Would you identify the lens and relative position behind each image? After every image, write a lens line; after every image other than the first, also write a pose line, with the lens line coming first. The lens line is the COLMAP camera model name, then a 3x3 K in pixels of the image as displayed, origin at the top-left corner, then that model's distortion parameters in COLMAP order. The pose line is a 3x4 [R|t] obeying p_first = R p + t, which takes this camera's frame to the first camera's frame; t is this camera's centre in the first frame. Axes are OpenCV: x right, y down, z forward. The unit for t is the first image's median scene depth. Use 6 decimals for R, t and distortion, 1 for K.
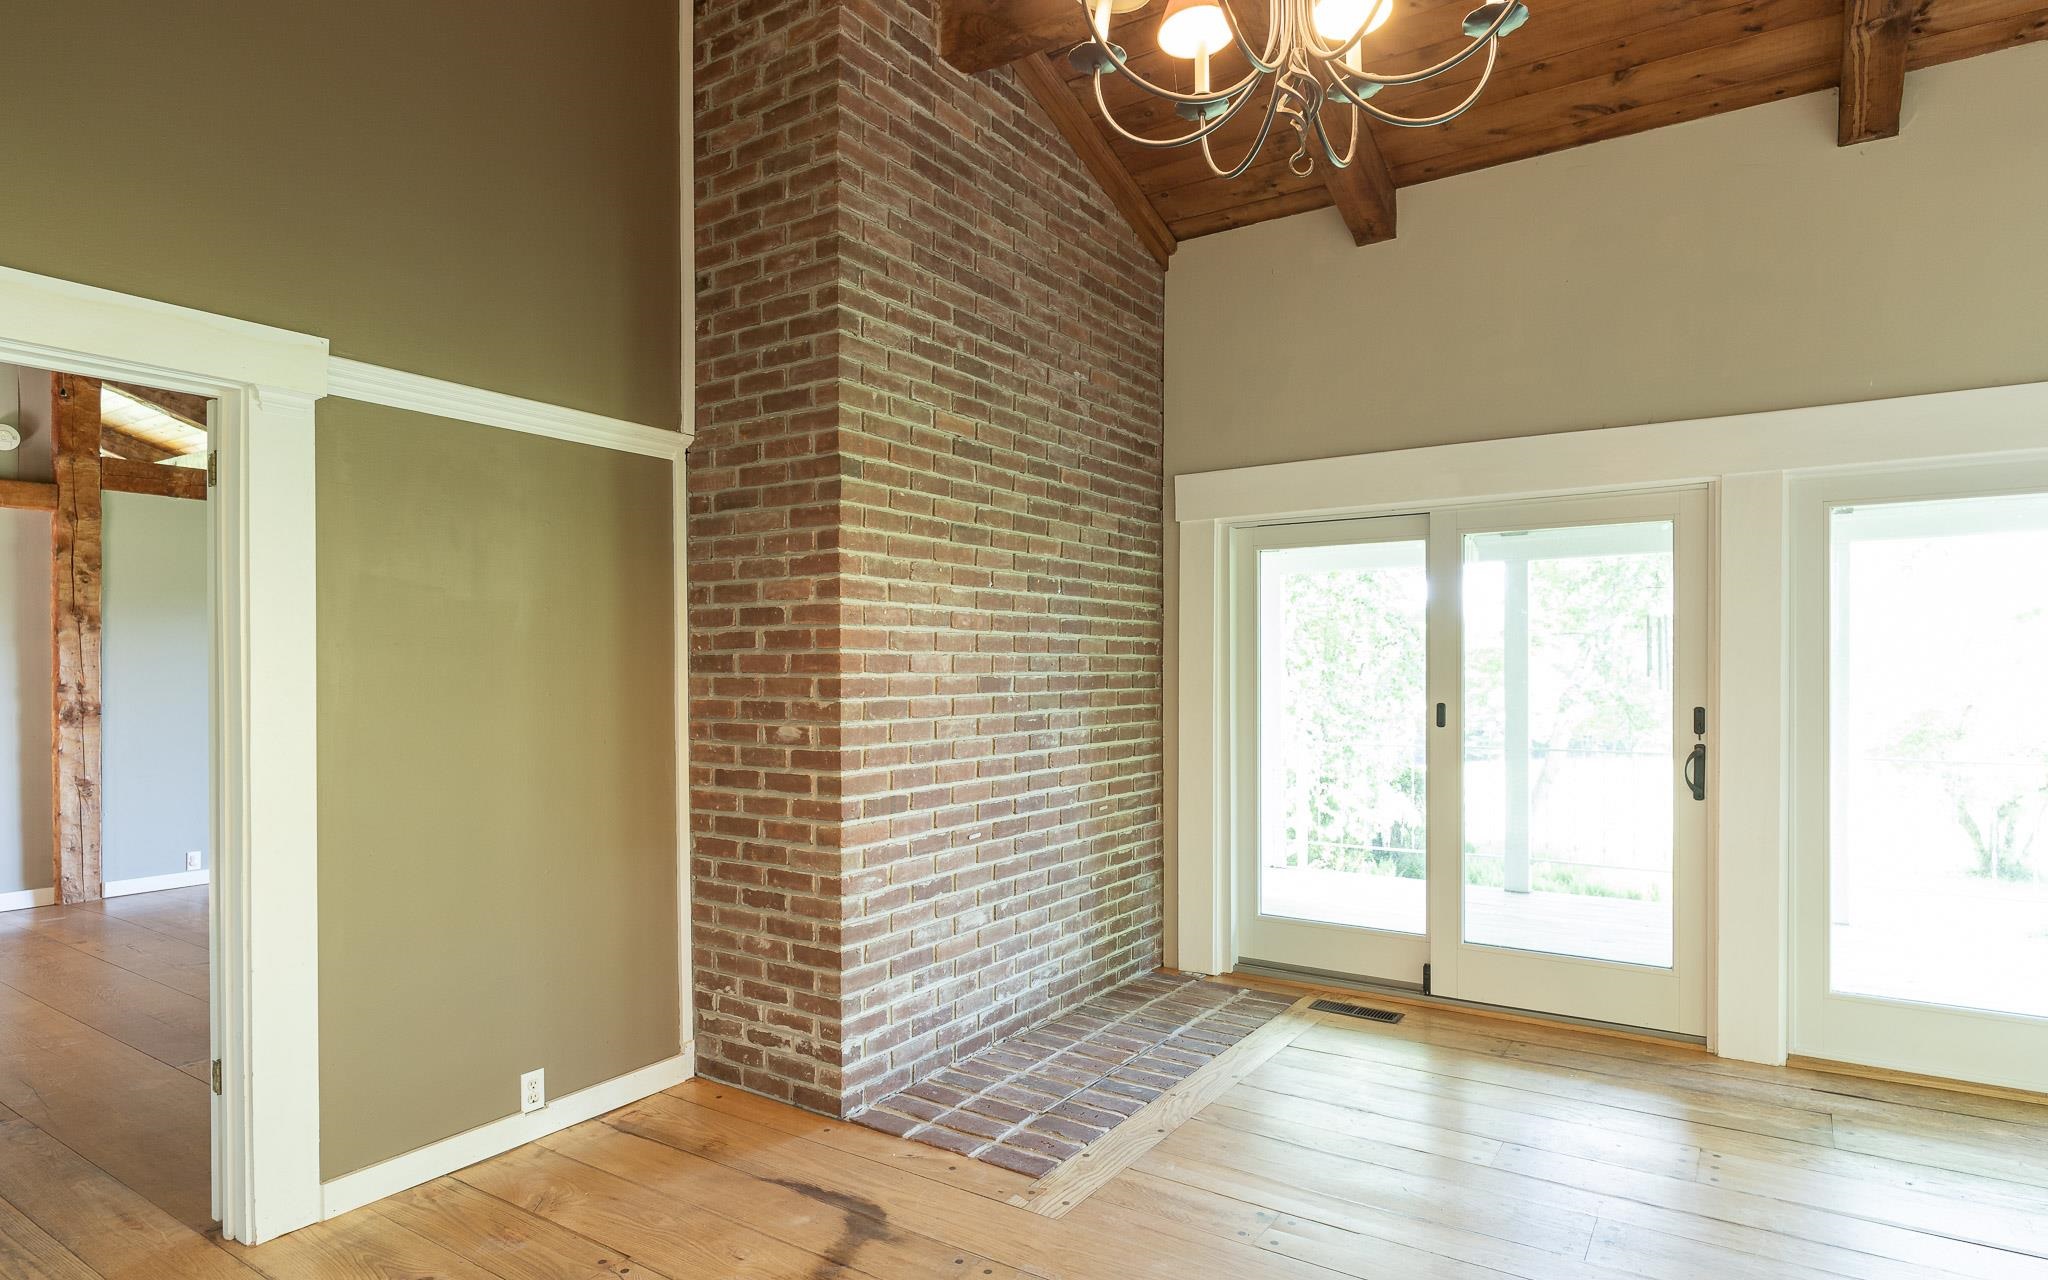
lens RADIAL K [[1068.4, 0, 1014.7], [0, 1068.4, 656.0], [0, 0, 1]] dist [0.002799, -0.002651]
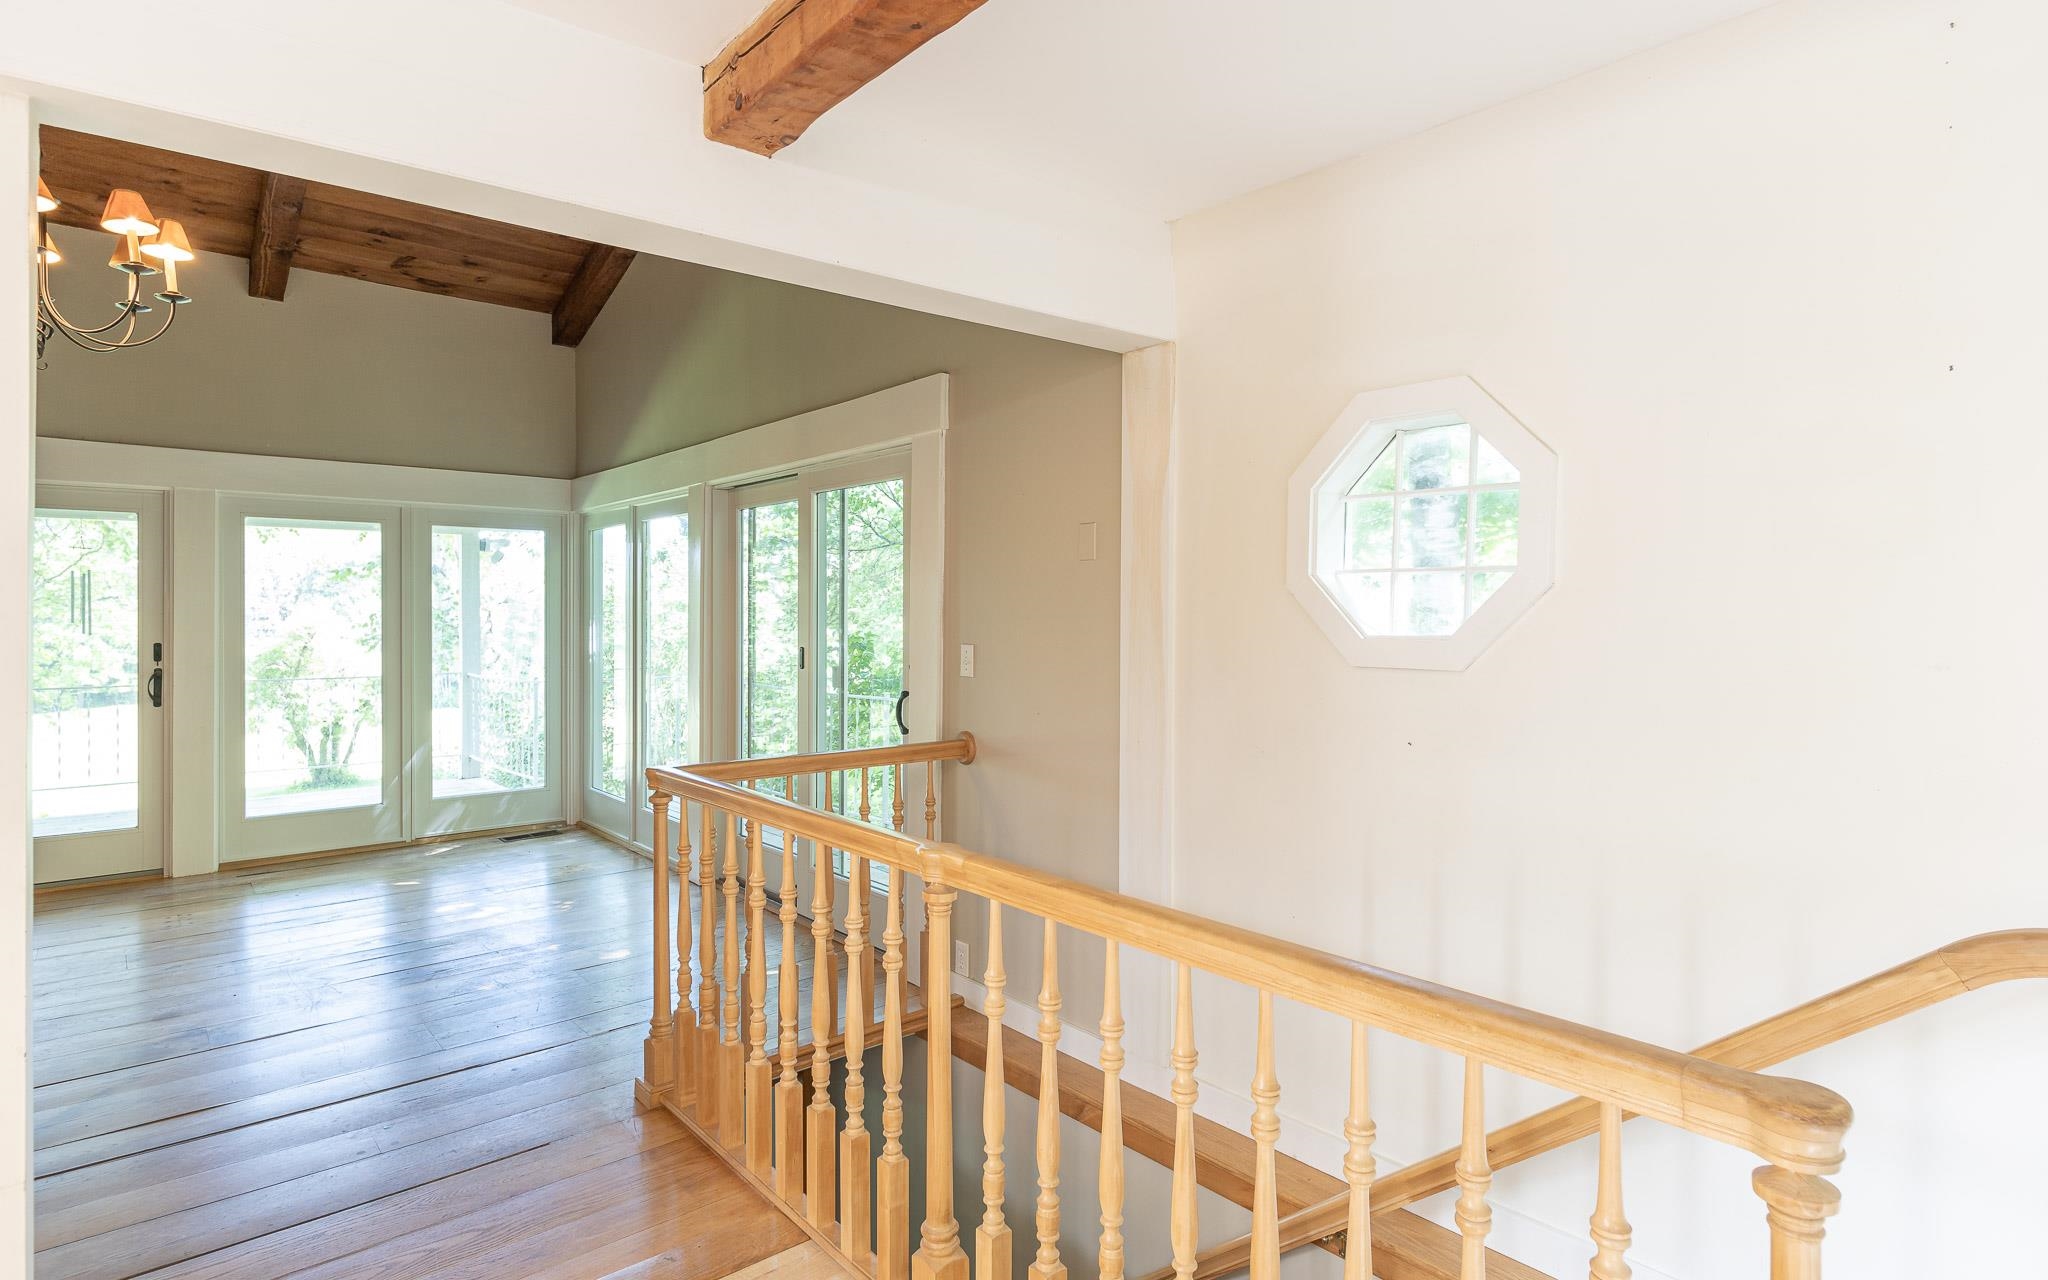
lens RADIAL K [[1069.0, 0, 1001.3], [0, 1069.0, 625.9], [0, 0, 1]] dist [0.005962, 0.000827]
pose [[0.256564, -0.010642, 0.966469, -0.484309], [-0.002679, 0.999928, 0.011722, 0.004299], [-0.966524, -0.005597, 0.256517, -0.492636]]
